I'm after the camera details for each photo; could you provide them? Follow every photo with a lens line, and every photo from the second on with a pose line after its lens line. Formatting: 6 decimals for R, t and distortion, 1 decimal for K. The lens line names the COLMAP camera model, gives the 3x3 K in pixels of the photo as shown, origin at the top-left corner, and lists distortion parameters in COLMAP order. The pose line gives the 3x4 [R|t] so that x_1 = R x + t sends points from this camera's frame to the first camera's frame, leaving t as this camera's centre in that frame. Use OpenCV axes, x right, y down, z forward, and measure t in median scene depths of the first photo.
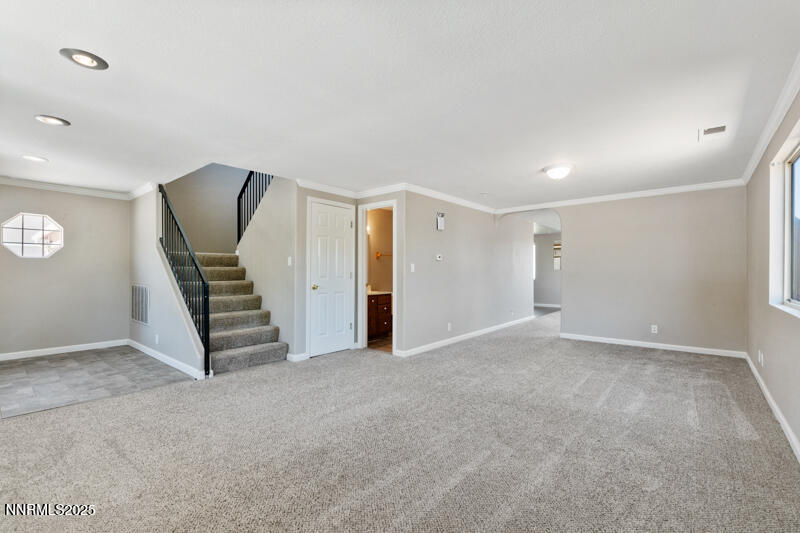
lens RADIAL K [[348.1, 0, 401.1], [0, 348.1, 264.8], [0, 0, 1]] dist [0.003246, 0.000092]
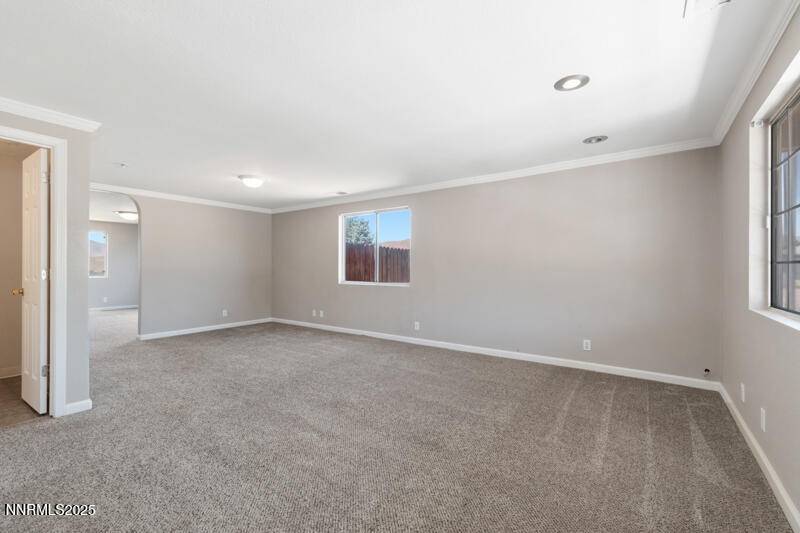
lens RADIAL K [[335.4, 0, 397.9], [0, 335.4, 266.4], [0, 0, 1]] dist [0.000087, -0.000041]
pose [[-0.040113, 0.000426, 0.999195, -0.759566], [-0.016724, 0.999860, -0.001097, 0.007707], [-0.999055, -0.016755, -0.040100, 0.614977]]
